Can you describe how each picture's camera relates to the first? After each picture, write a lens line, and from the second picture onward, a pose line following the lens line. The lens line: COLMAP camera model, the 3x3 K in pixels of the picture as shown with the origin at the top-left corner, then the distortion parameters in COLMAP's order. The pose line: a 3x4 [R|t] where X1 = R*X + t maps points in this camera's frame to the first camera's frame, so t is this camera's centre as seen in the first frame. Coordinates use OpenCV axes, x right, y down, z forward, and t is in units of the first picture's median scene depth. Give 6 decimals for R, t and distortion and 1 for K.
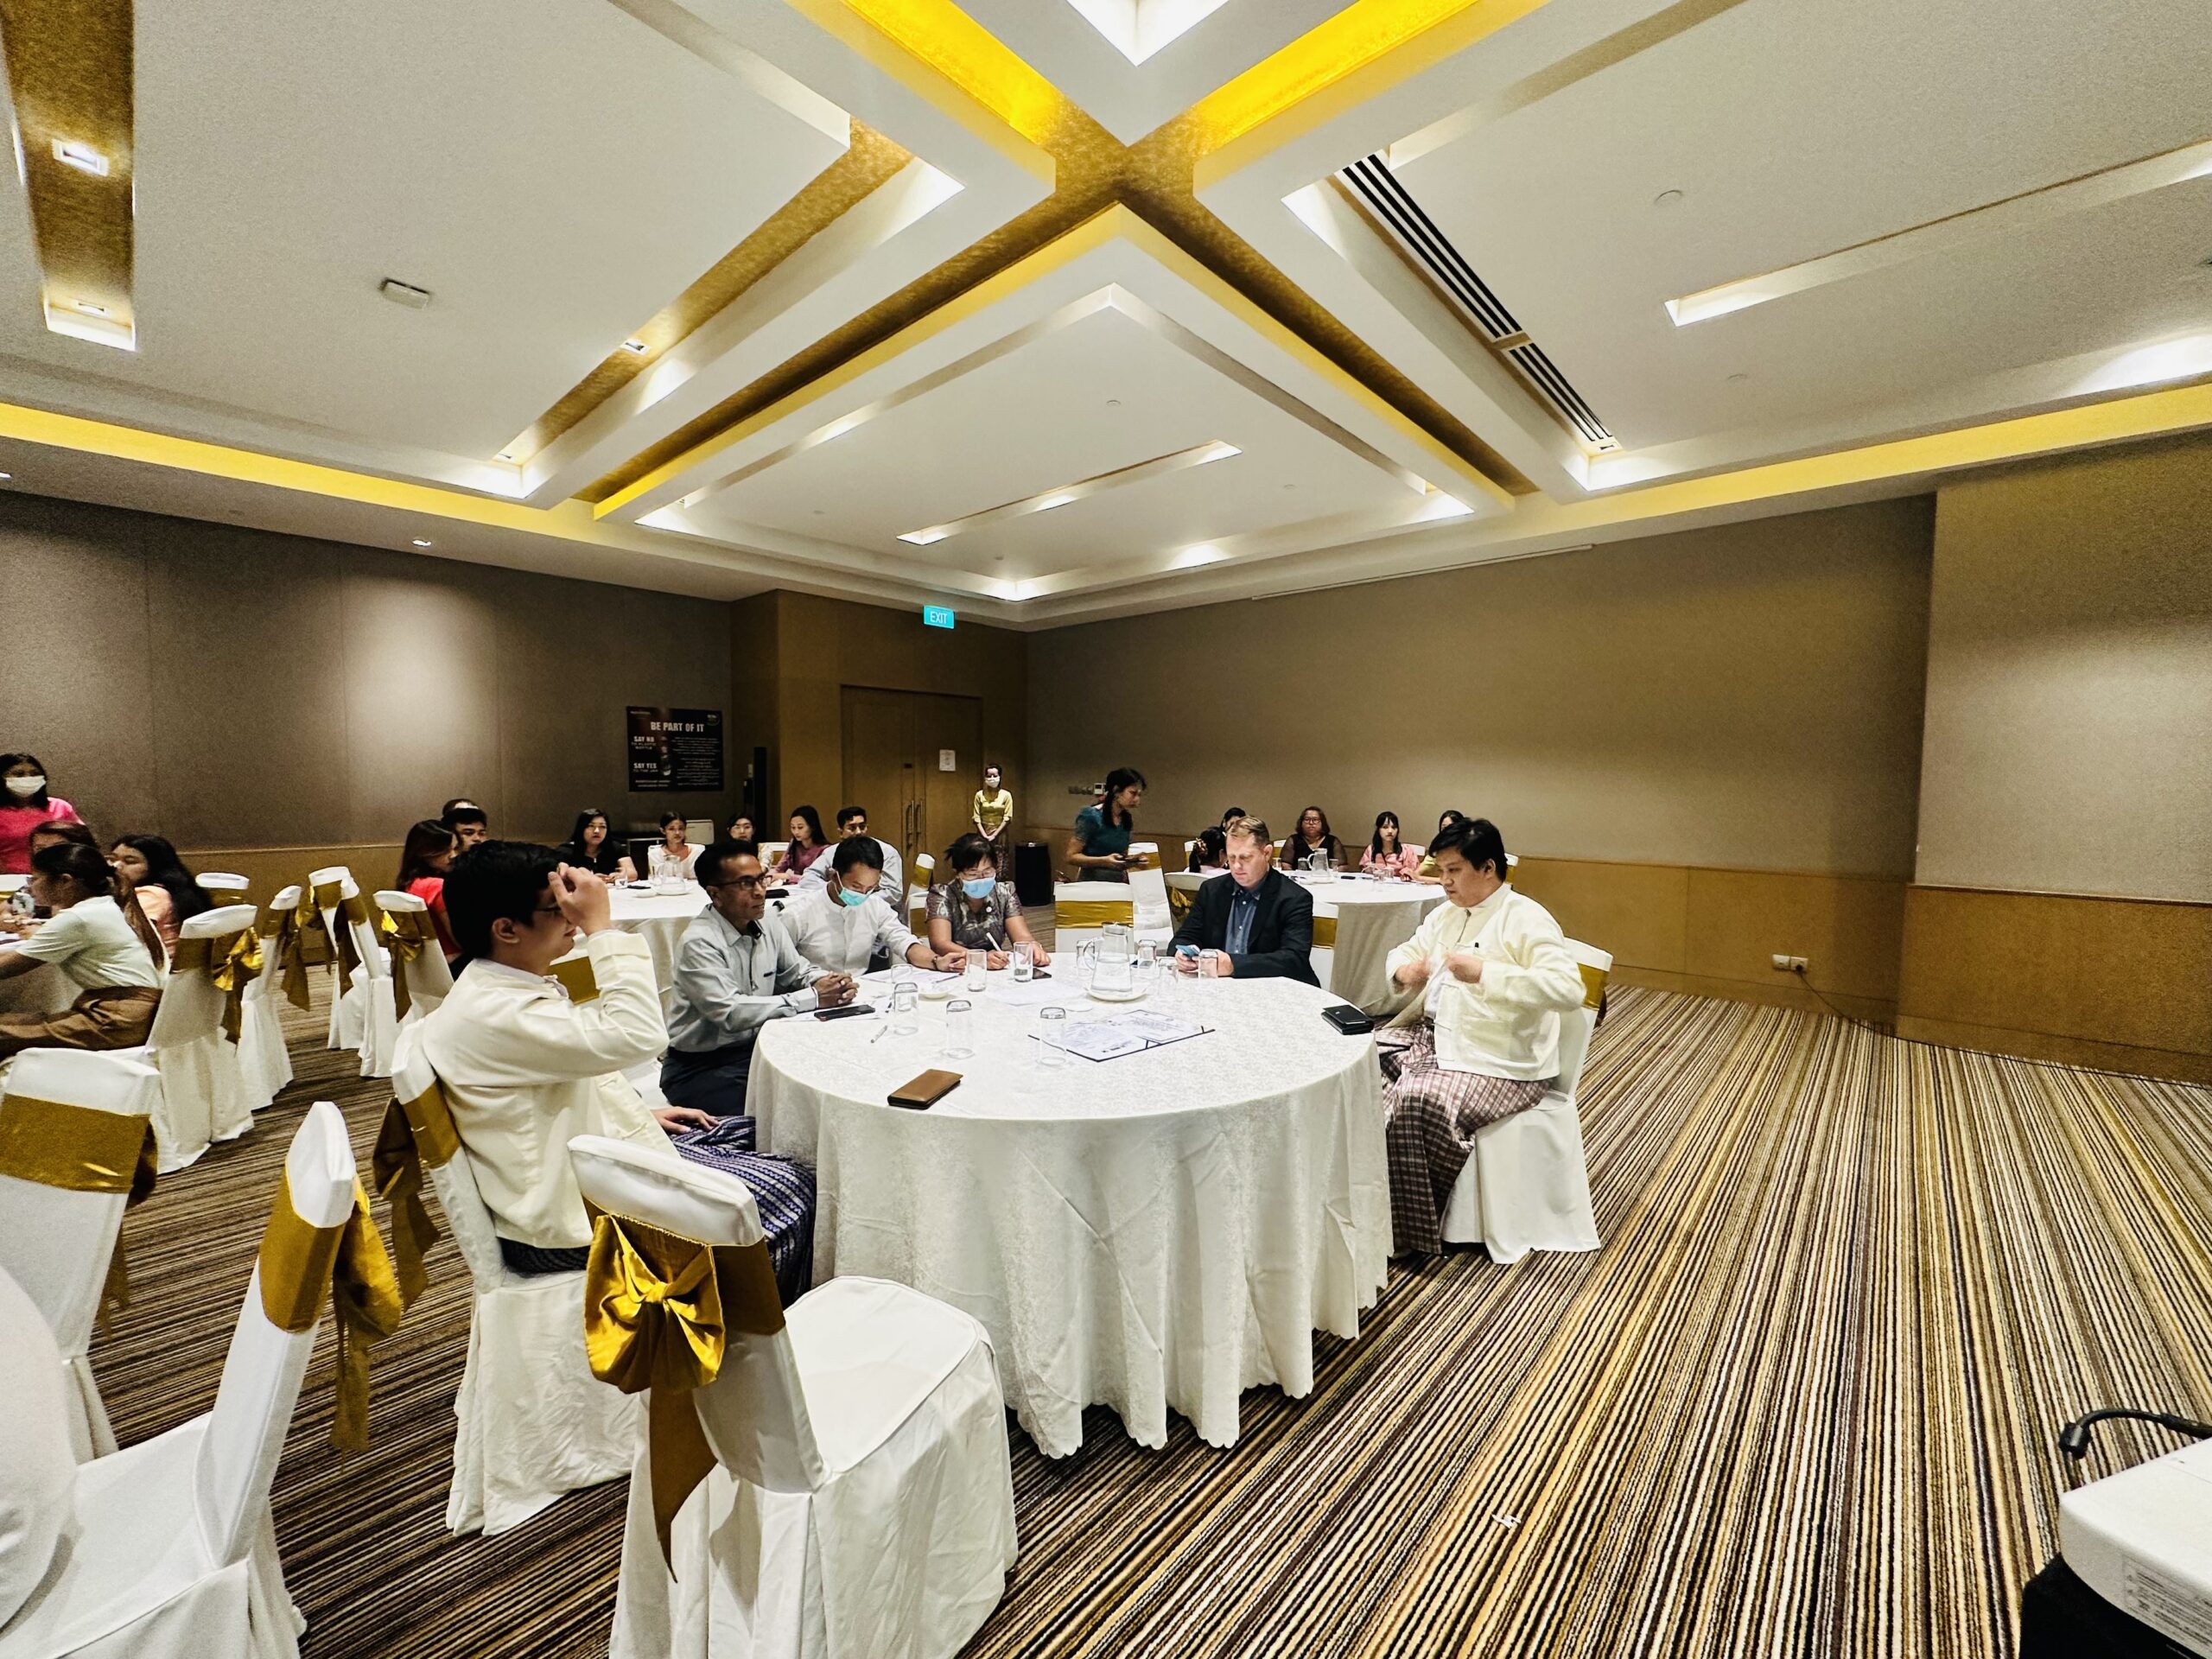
lens RADIAL K [[883.5, 0, 1110.3], [0, 883.5, 830.7], [0, 0, 1]] dist [-0.003790, 0.001272]
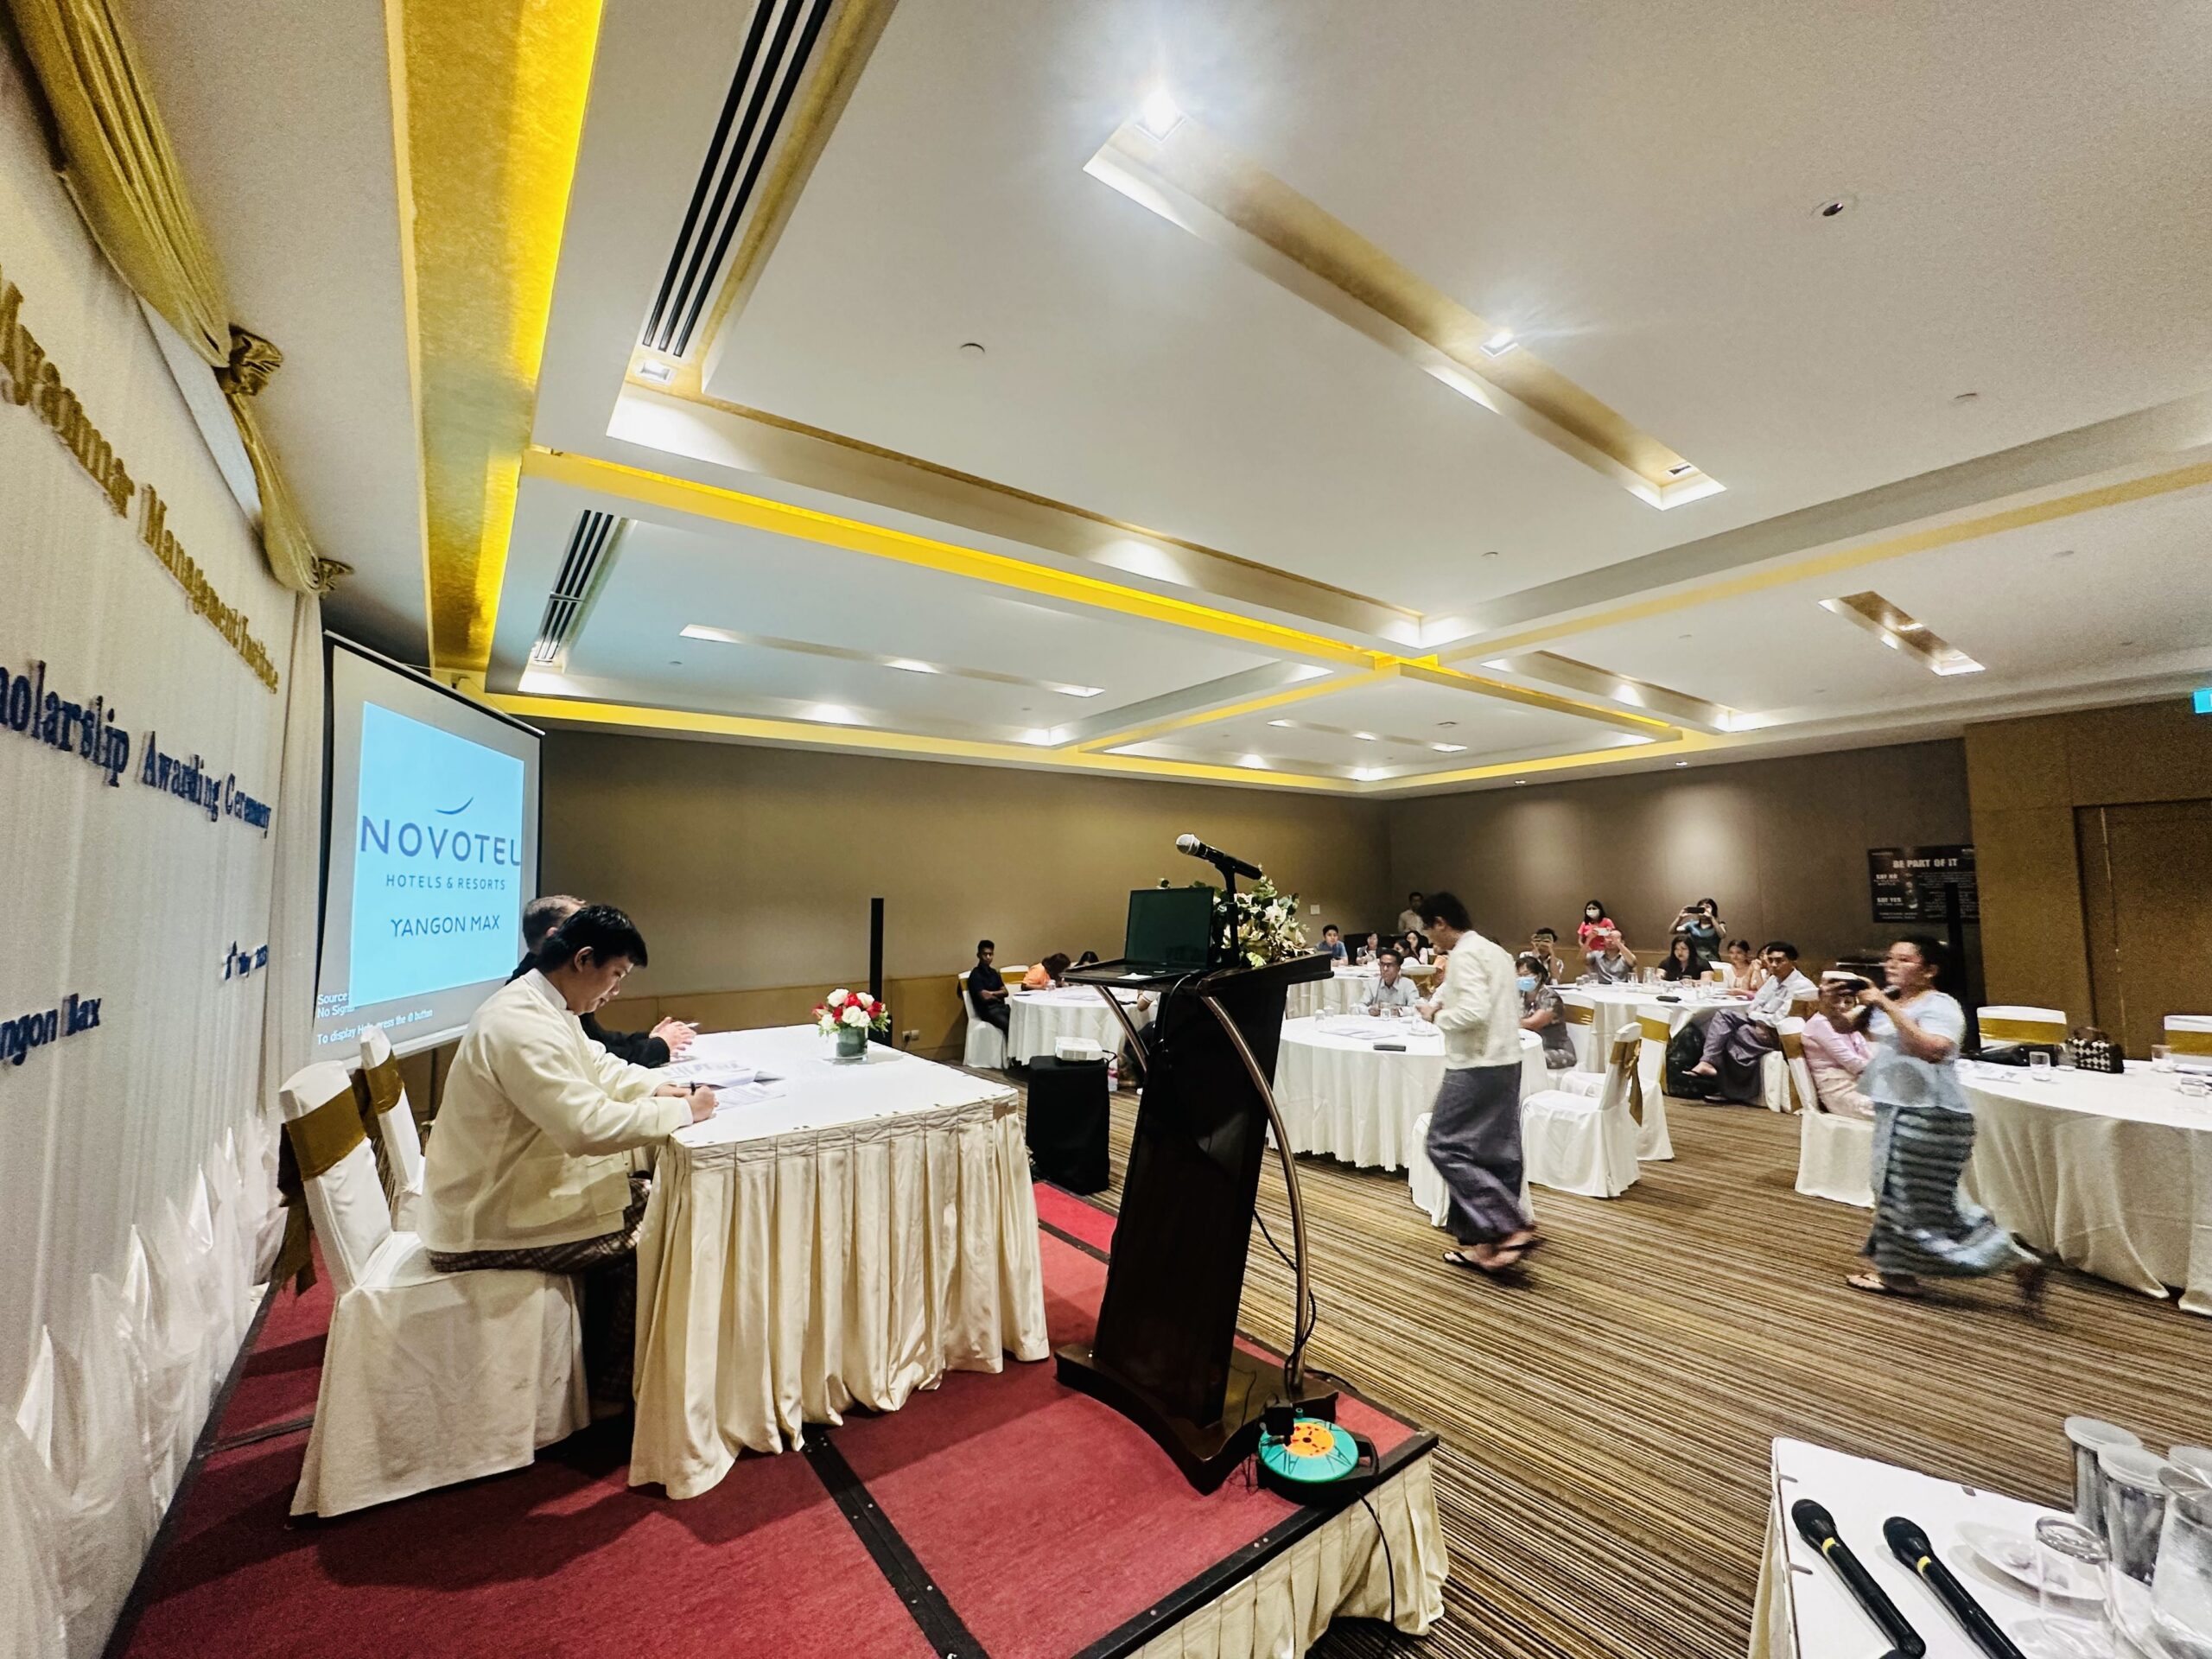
lens RADIAL K [[883.5, 0, 1105.4], [0, 883.5, 826.6], [0, 0, 1]] dist [-0.003790, 0.001272]
pose [[-0.198181, -0.079753, -0.976916, 1.897854], [-0.045235, 0.996366, -0.072164, -0.098495], [0.979121, 0.029889, -0.201068, 0.594403]]
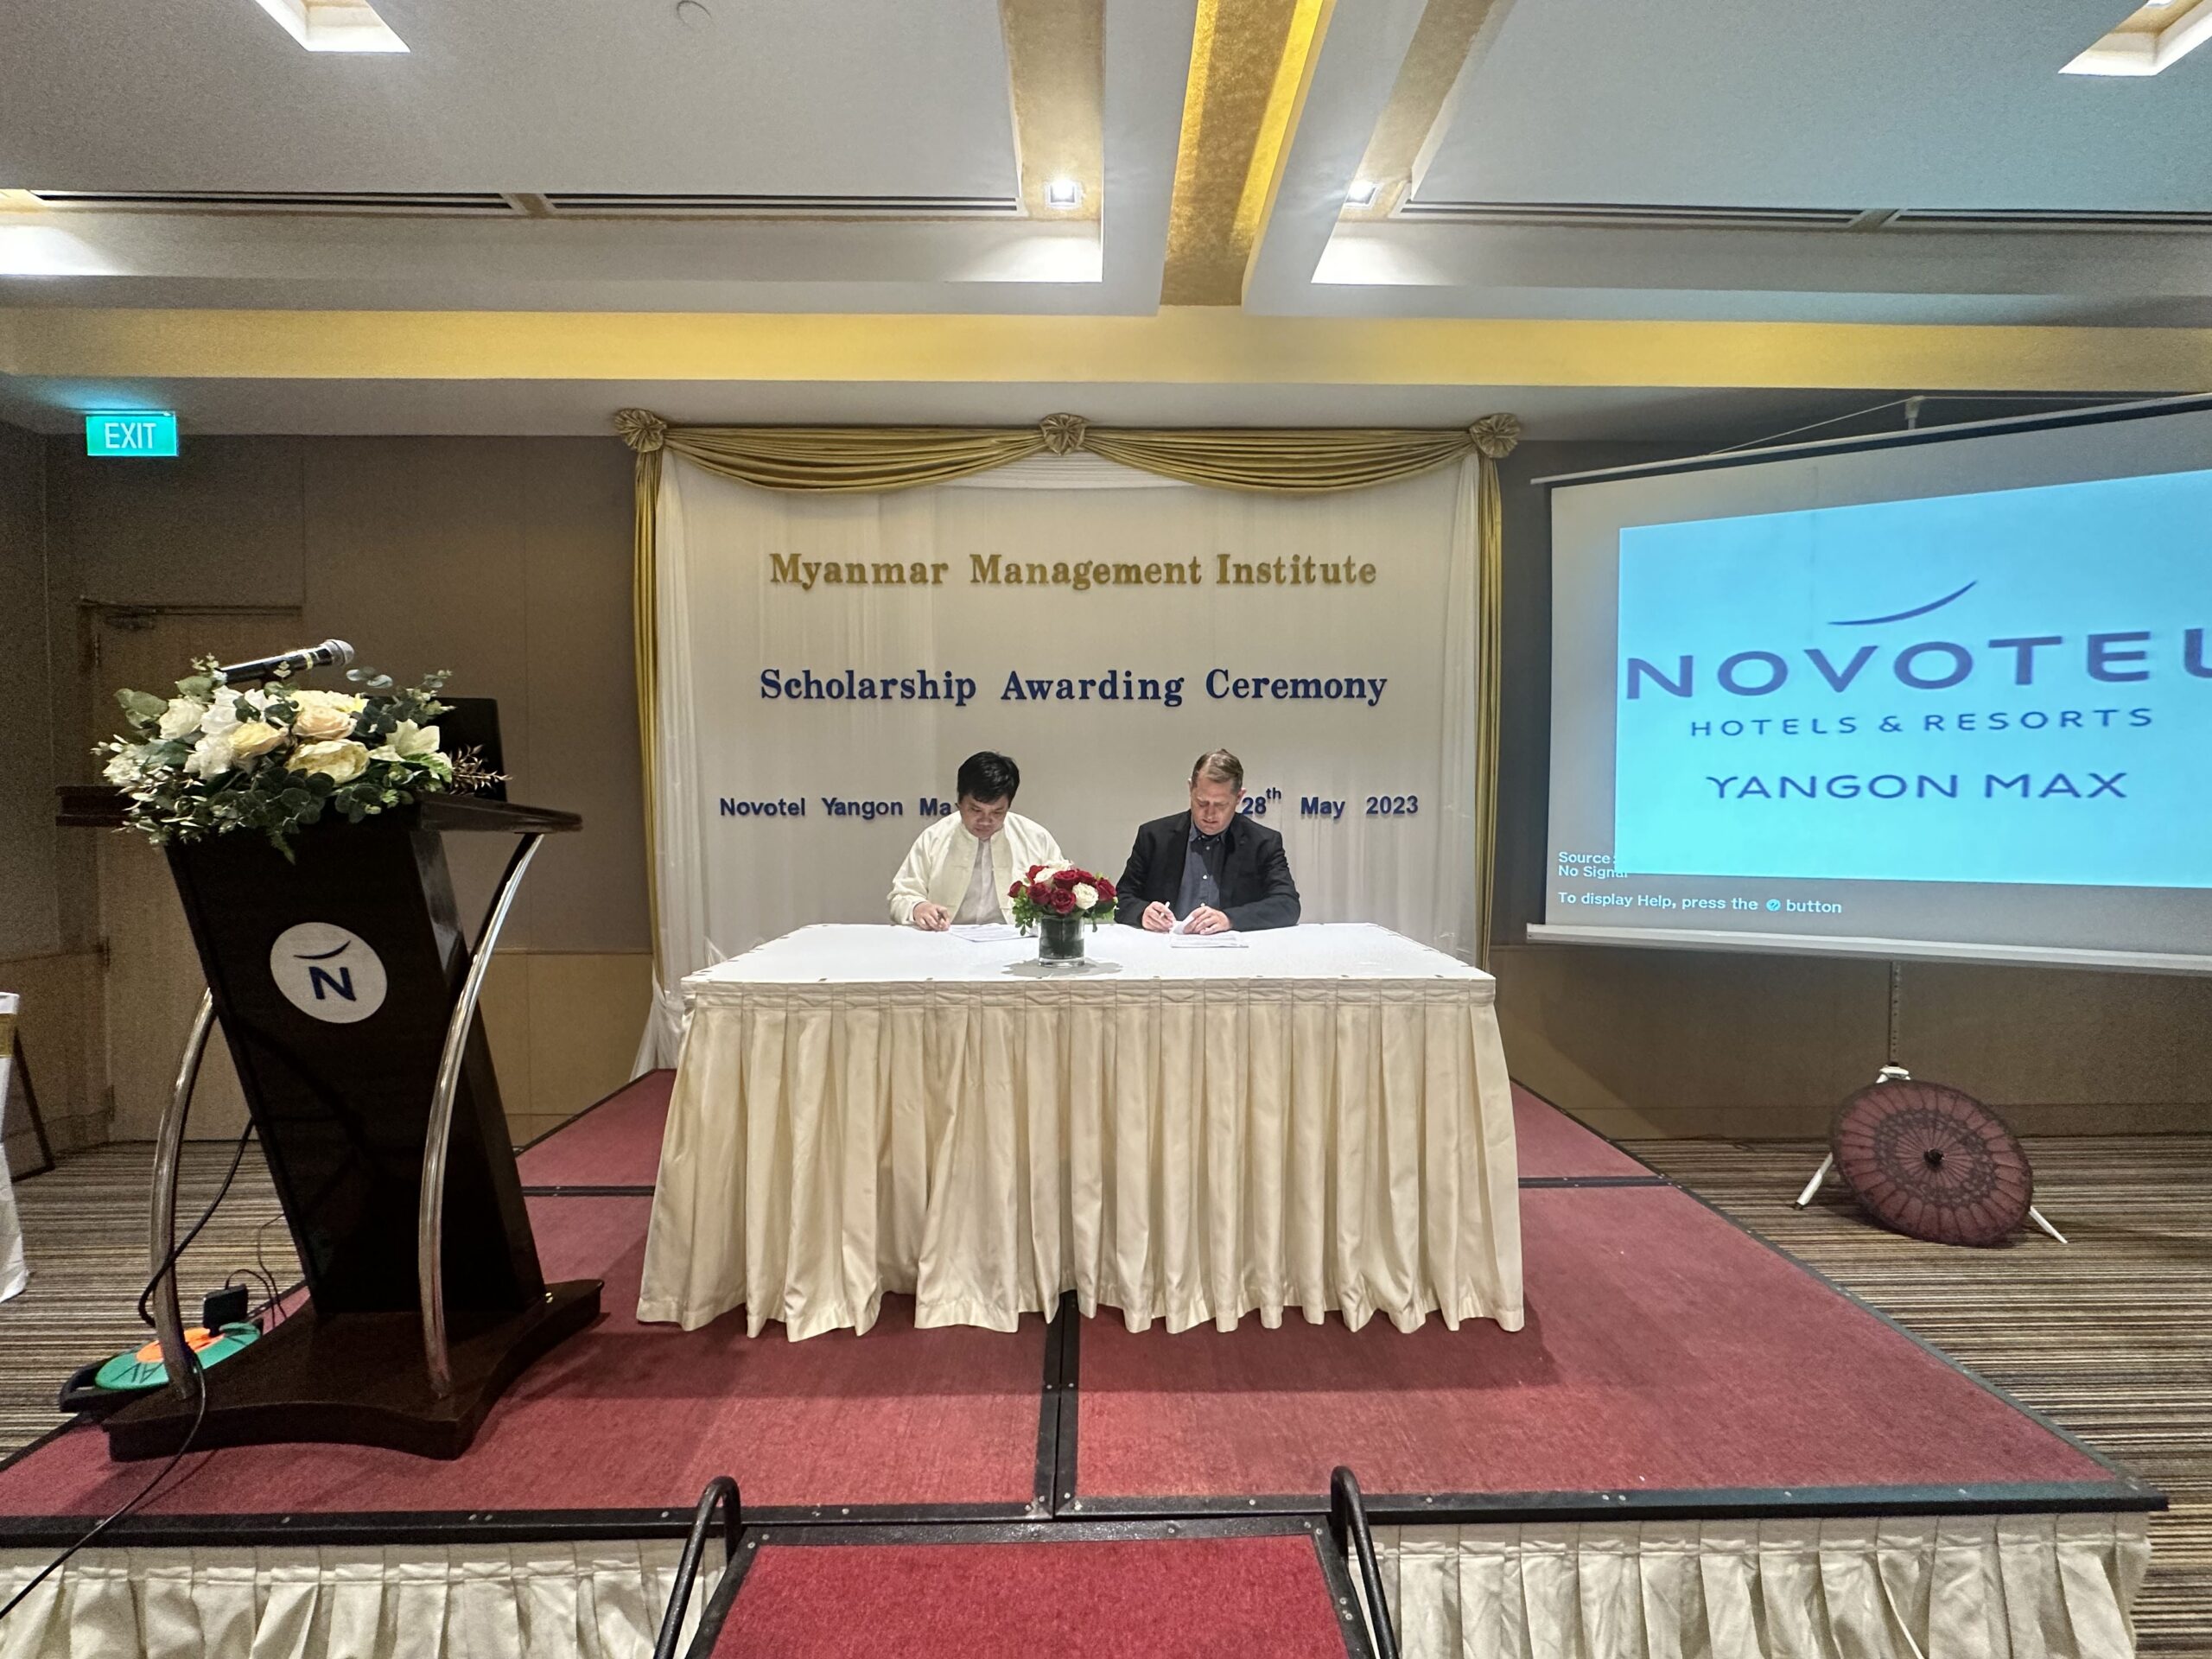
lens RADIAL K [[883.5, 0, 1113.6], [0, 883.5, 823.2], [0, 0, 1]] dist [-0.003790, 0.001272]
pose [[-0.679656, -0.025886, 0.733074, 0.511422], [0.038473, 0.996744, 0.070867, -0.055538], [-0.732521, 0.076369, -0.676447, 0.540690]]
